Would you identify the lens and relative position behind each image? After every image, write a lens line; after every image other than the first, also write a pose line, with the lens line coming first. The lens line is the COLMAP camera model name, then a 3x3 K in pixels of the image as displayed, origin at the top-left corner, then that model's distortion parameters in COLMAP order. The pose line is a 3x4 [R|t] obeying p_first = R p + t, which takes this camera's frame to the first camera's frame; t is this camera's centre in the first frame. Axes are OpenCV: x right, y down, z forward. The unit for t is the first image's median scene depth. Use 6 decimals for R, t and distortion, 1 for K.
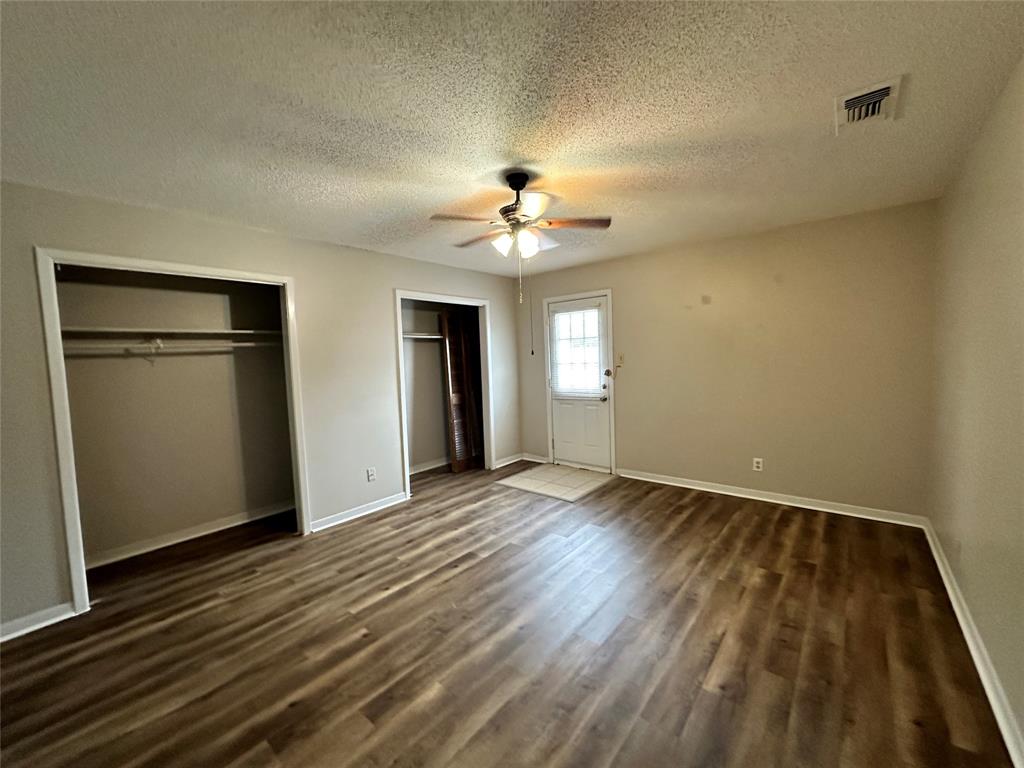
lens RADIAL K [[410.0, 0, 513.1], [0, 410.0, 384.6], [0, 0, 1]] dist [-0.004256, -0.000059]
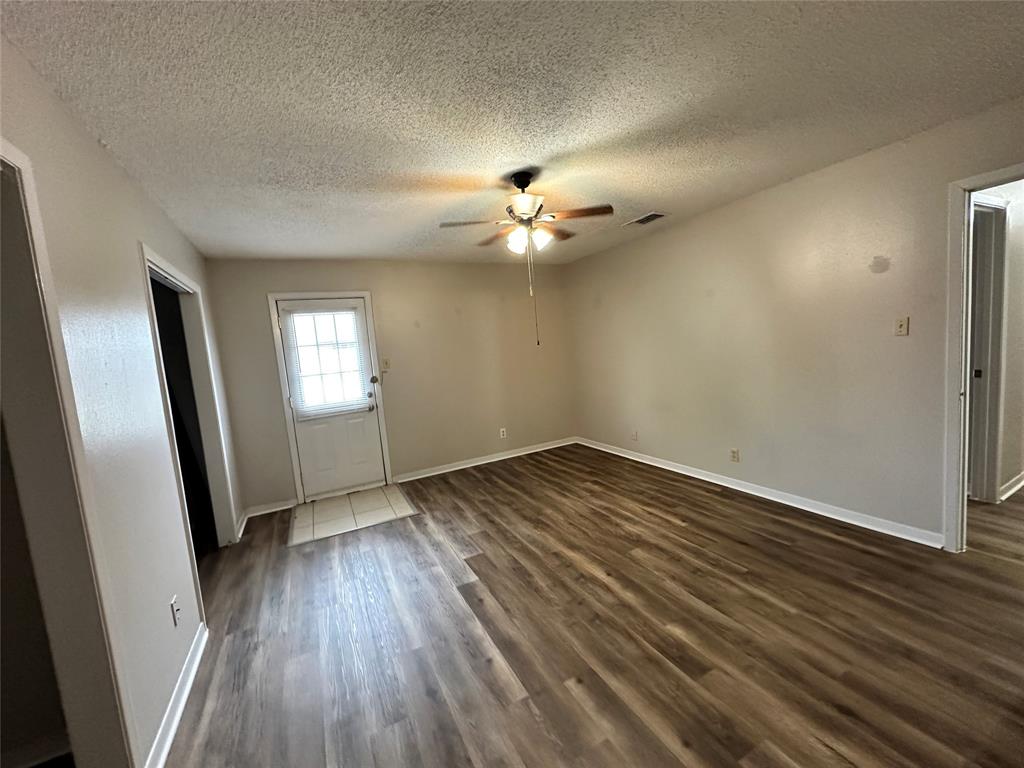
lens RADIAL K [[410.0, 0, 514.2], [0, 410.0, 382.3], [0, 0, 1]] dist [-0.004256, -0.000059]
pose [[0.383711, -0.085437, 0.919492, -0.752550], [0.136962, 0.989964, 0.034830, -0.016505], [-0.913240, 0.112571, 0.391562, 0.495327]]
